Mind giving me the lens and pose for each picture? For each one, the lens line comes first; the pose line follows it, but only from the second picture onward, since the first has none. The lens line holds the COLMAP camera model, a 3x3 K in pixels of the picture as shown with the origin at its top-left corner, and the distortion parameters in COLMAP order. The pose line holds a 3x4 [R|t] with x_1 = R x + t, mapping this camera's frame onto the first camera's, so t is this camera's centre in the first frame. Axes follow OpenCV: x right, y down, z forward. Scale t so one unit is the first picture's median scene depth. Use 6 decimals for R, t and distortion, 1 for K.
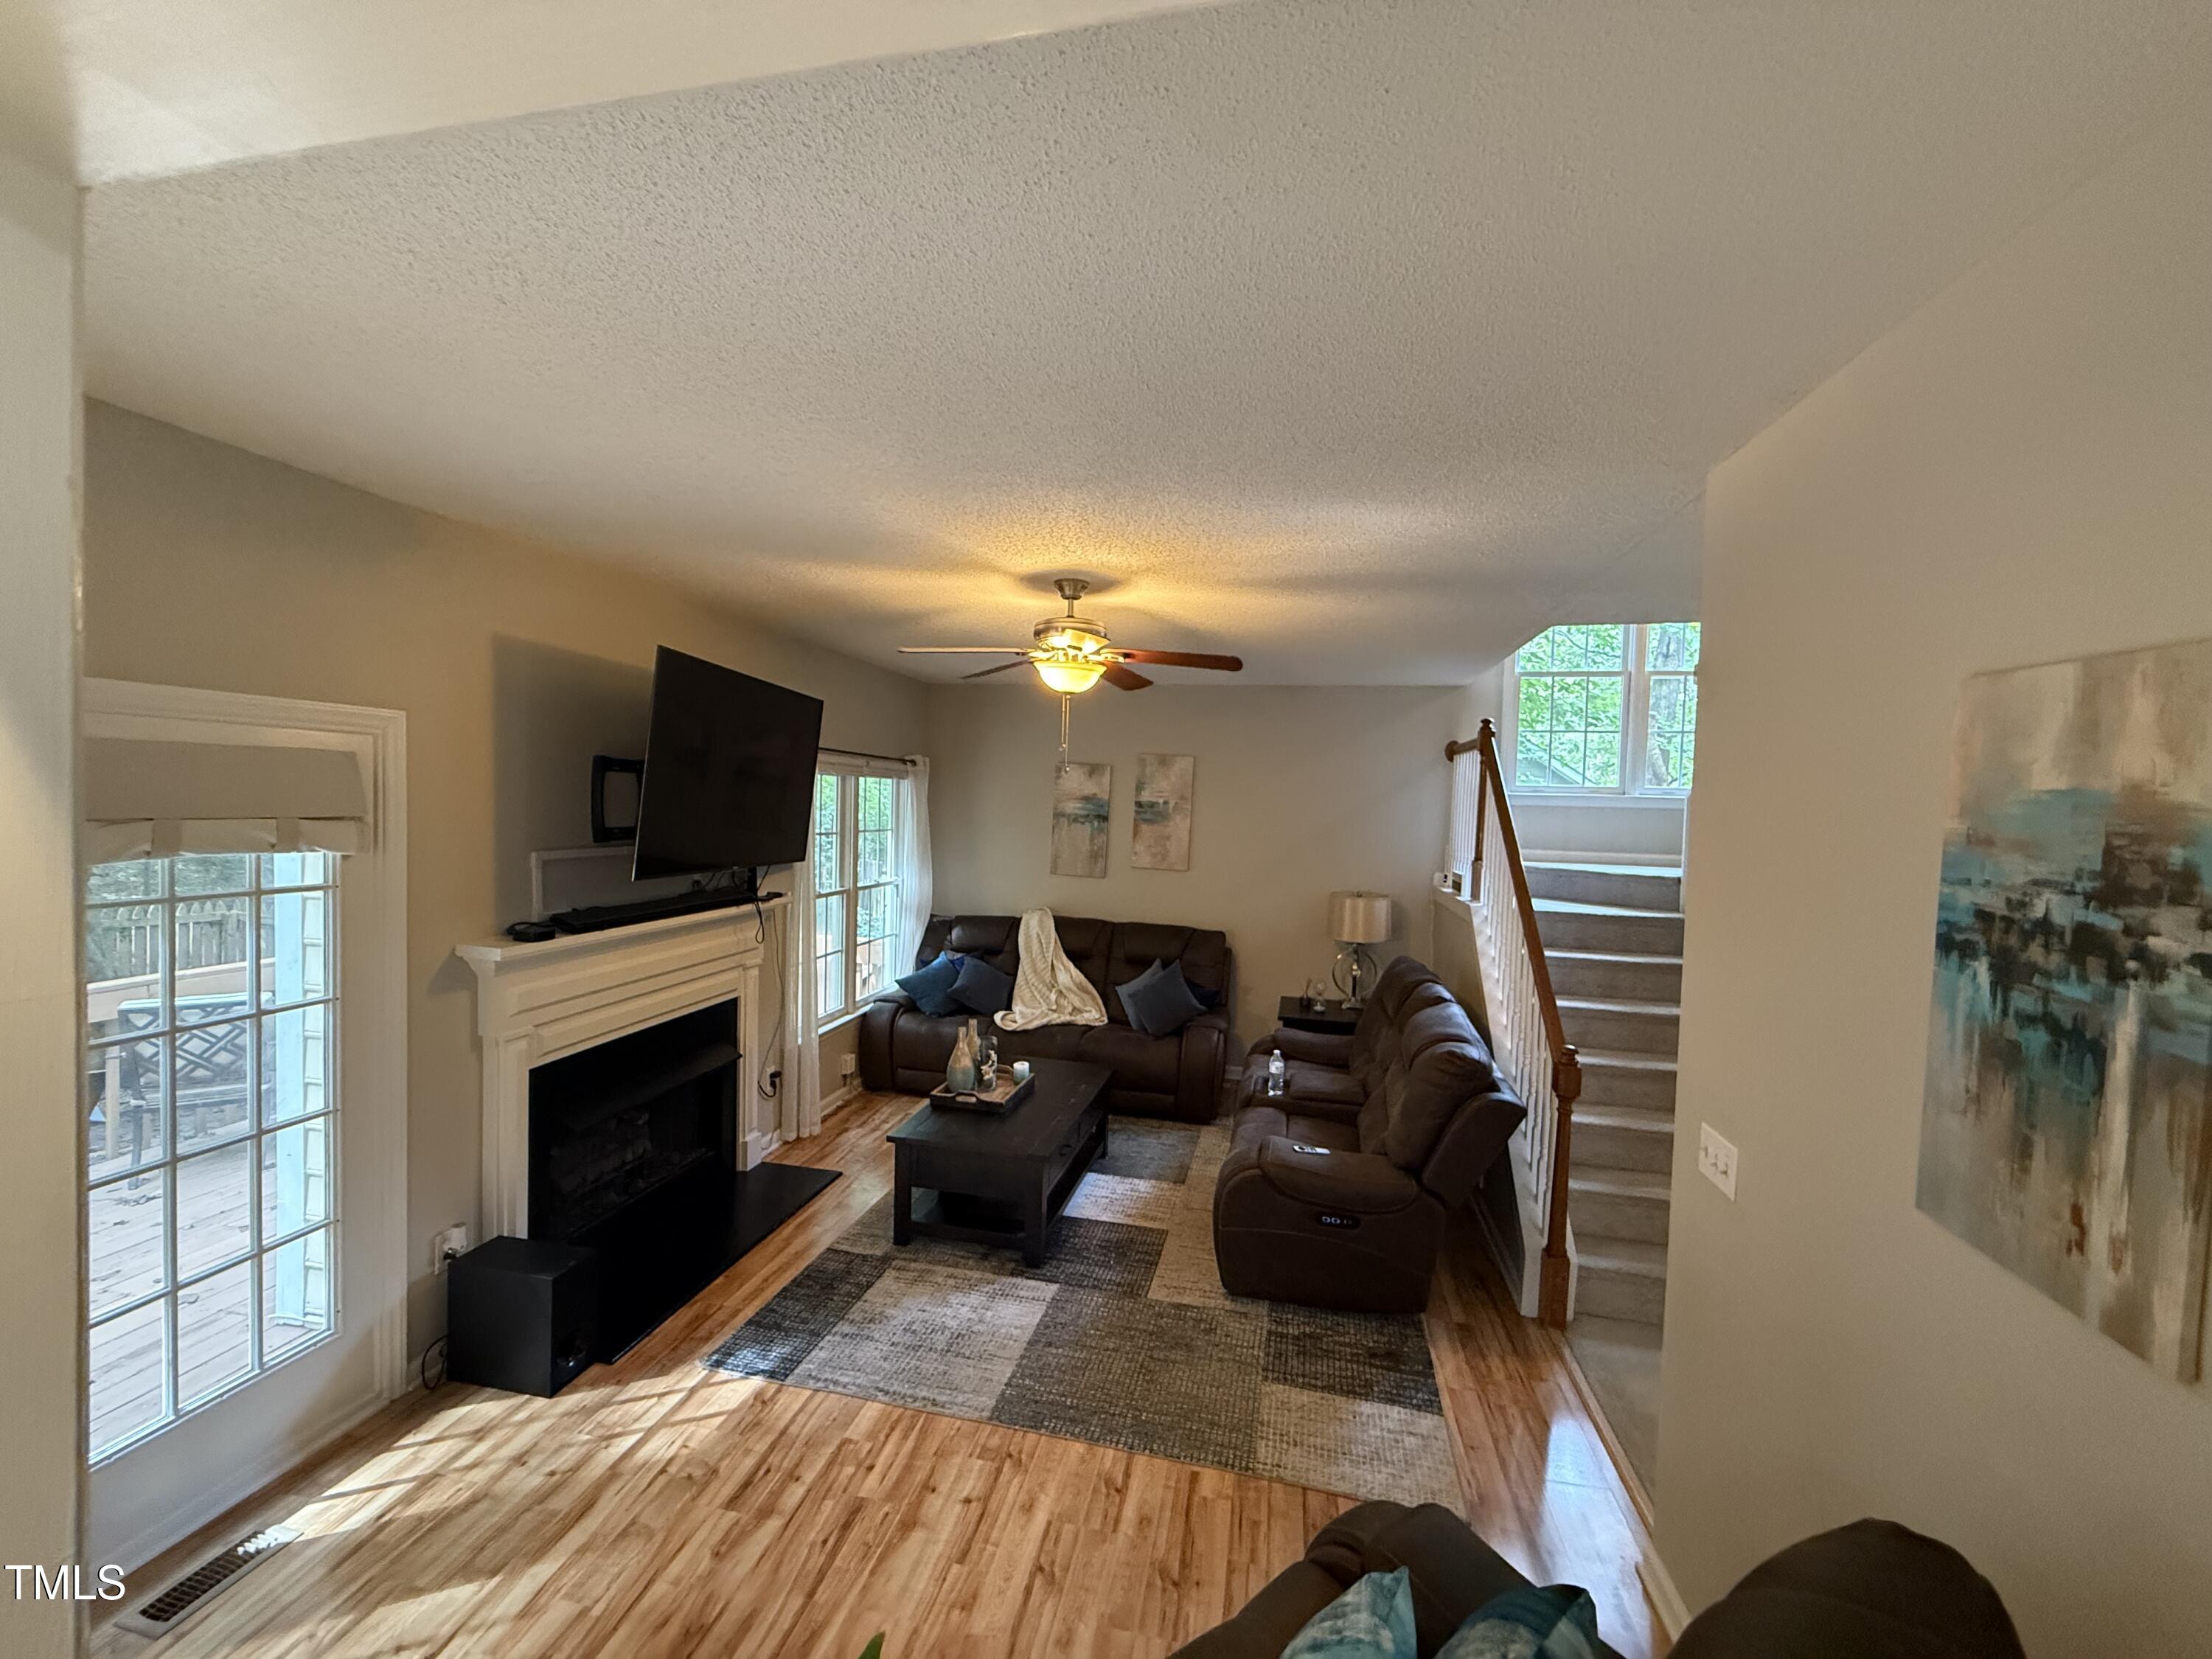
lens RADIAL K [[880.1, 0, 1102.6], [0, 880.1, 836.5], [0, 0, 1]] dist [-0.000628, -0.000047]
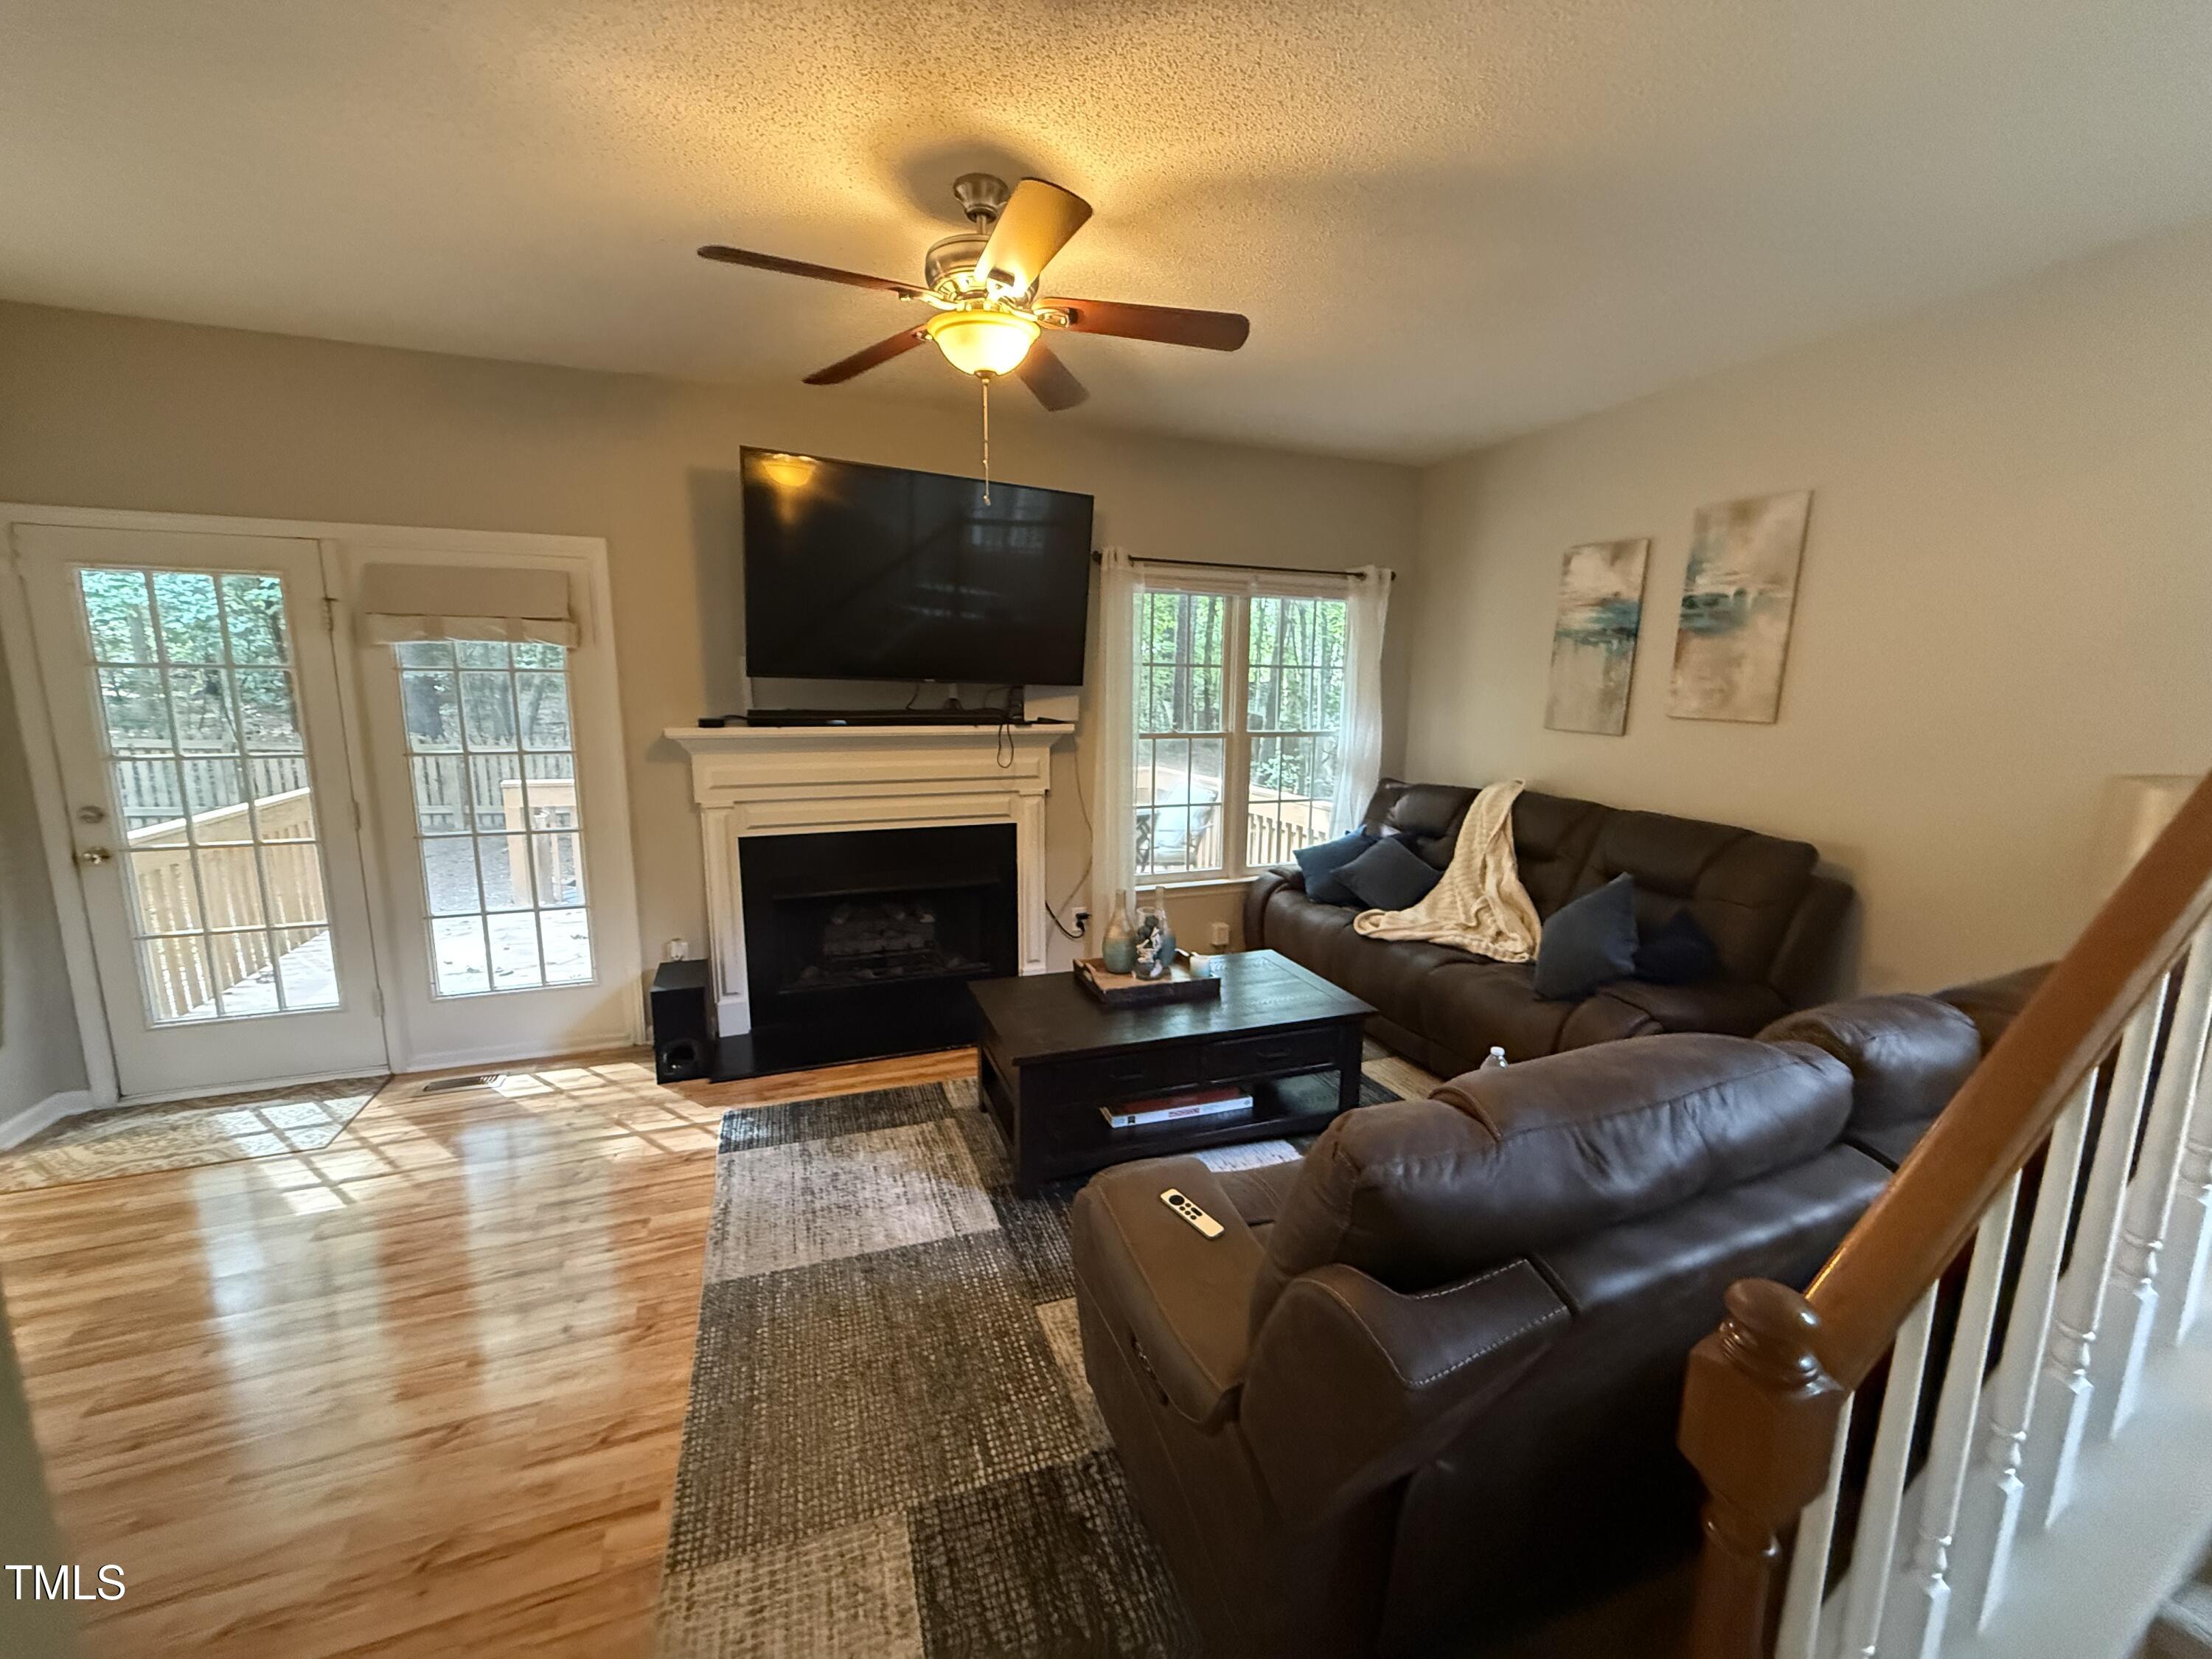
lens RADIAL K [[880.1, 0, 1104.1], [0, 880.1, 834.4], [0, 0, 1]] dist [-0.000628, -0.000047]
pose [[0.541566, 0.114631, -0.832806, 0.467311], [-0.024447, 0.992388, 0.120699, 0.073998], [0.840303, -0.045007, 0.540246, 0.560131]]
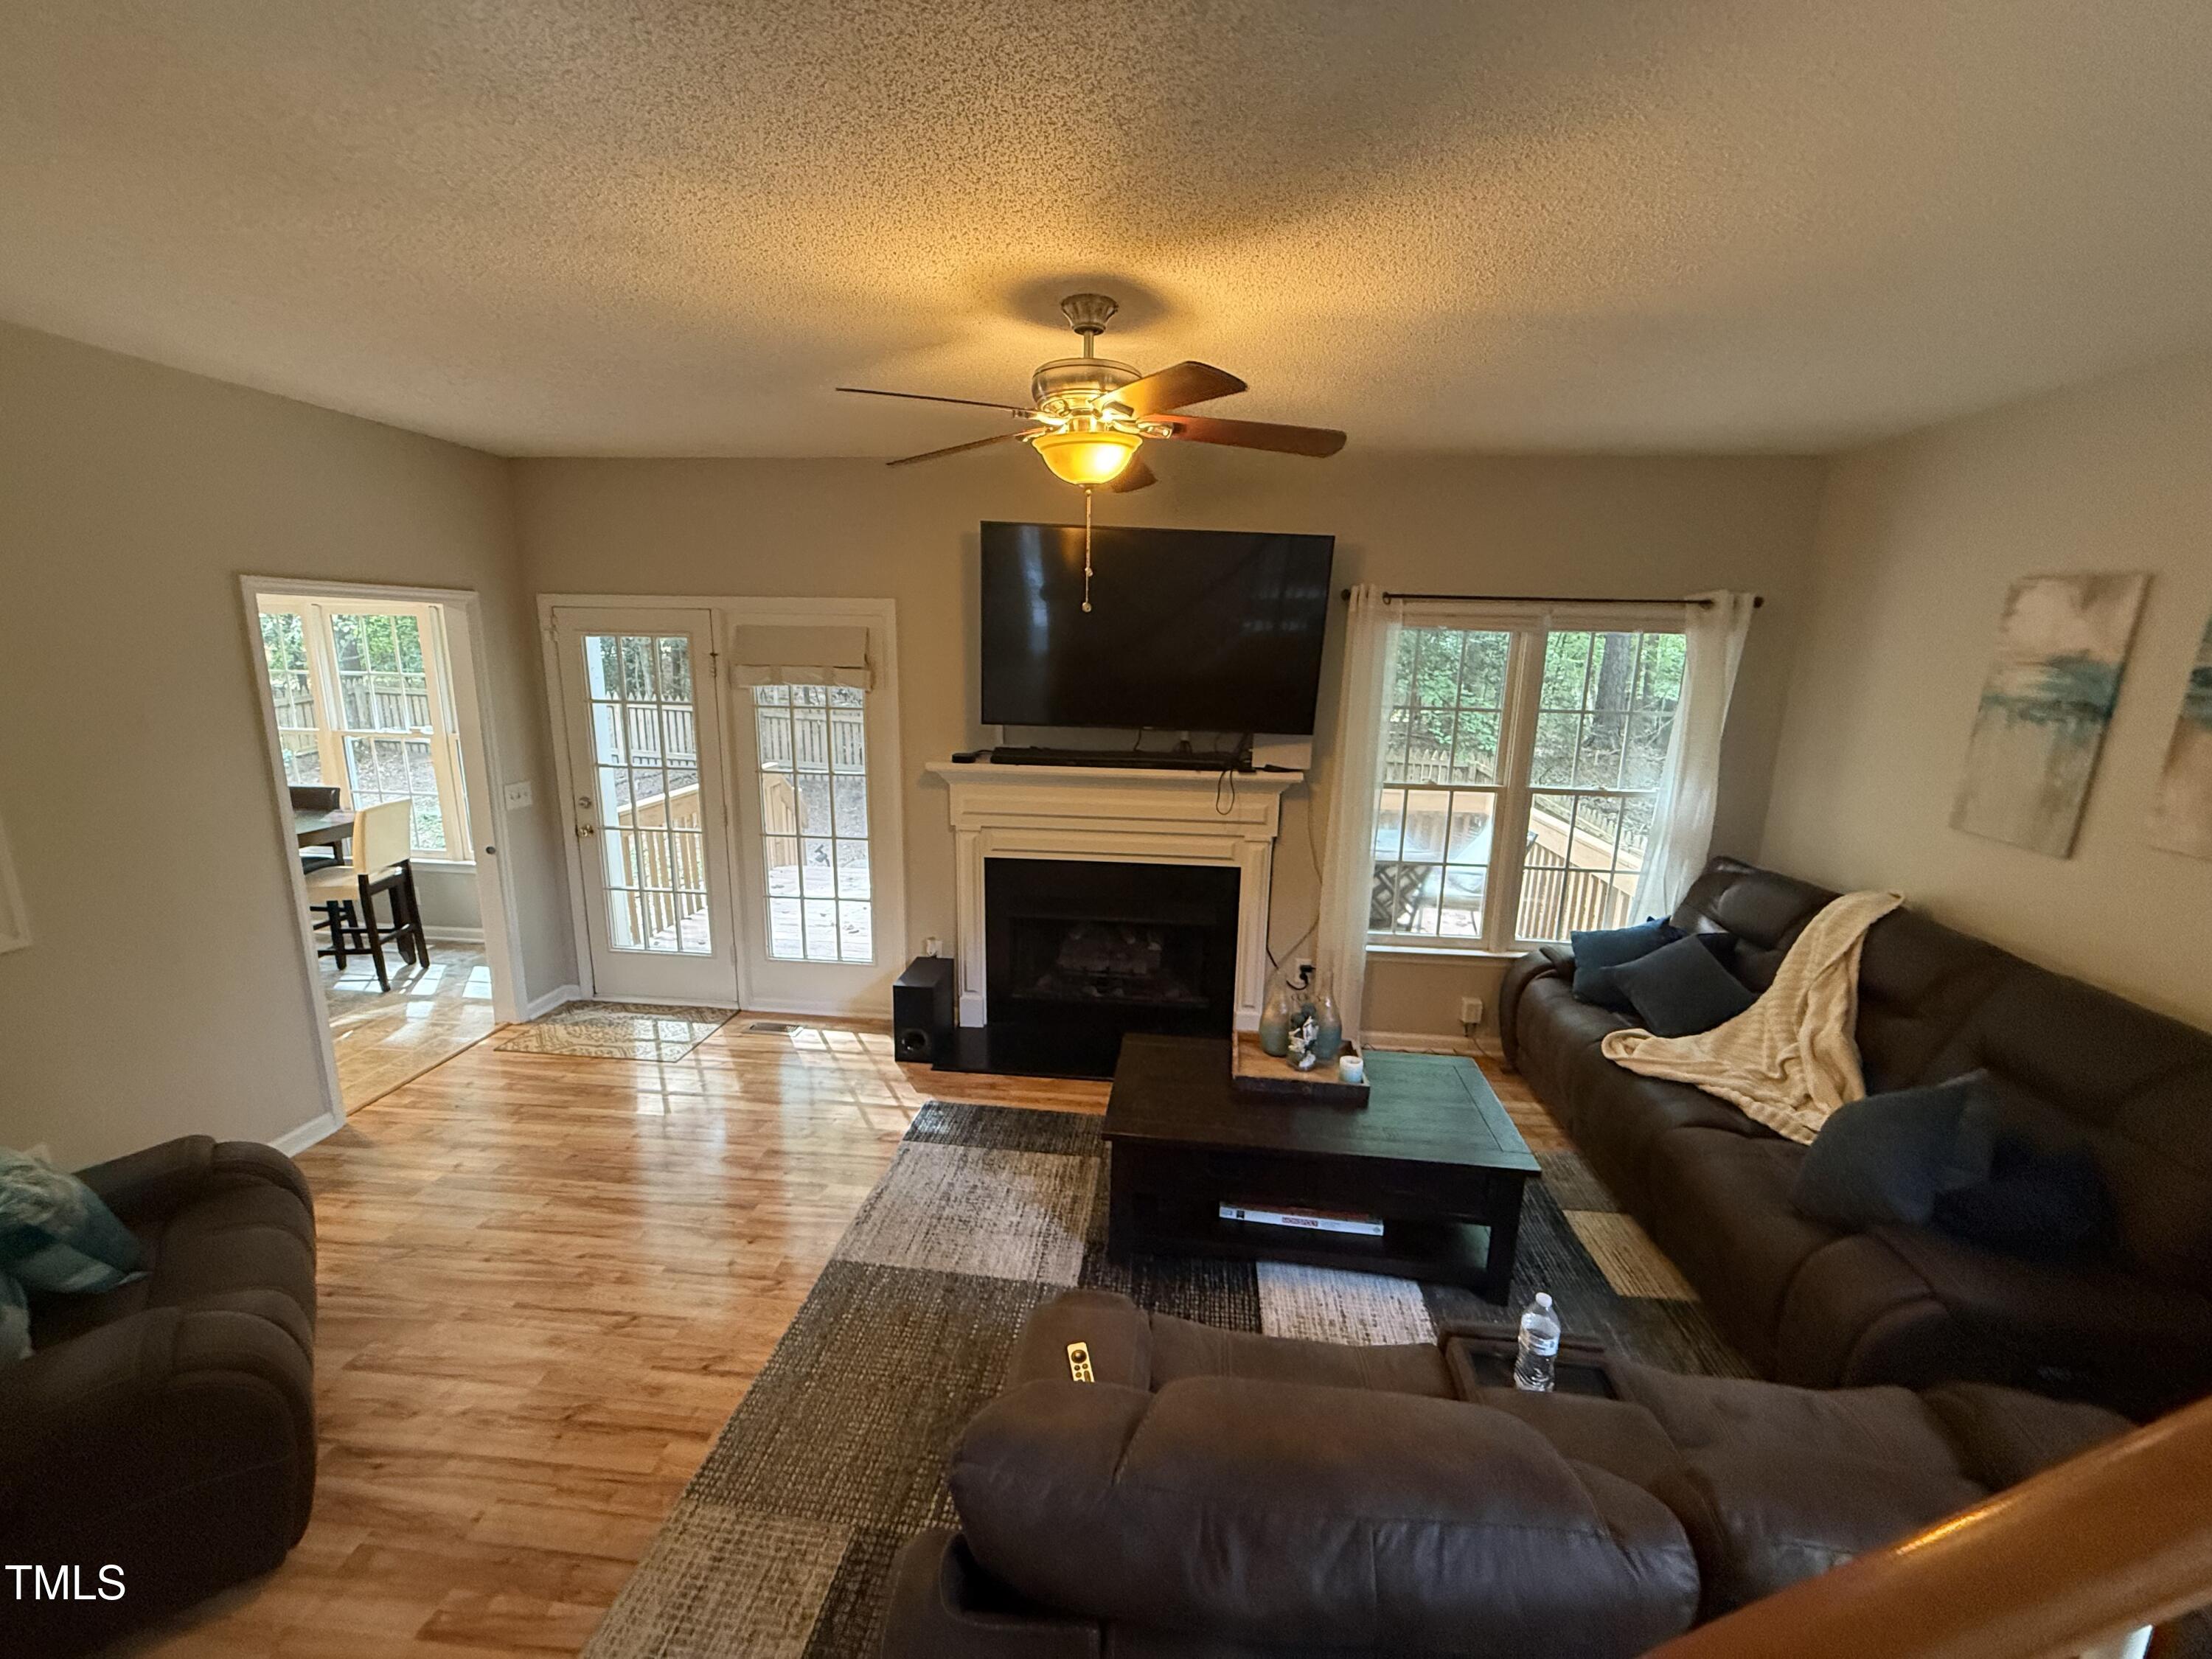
lens RADIAL K [[880.1, 0, 1103.0], [0, 880.1, 836.9], [0, 0, 1]] dist [-0.000628, -0.000047]
pose [[0.108291, 0.184327, -0.976881, 0.520392], [-0.054521, 0.982282, 0.179303, -0.017743], [0.992623, 0.033843, 0.116422, 0.747441]]
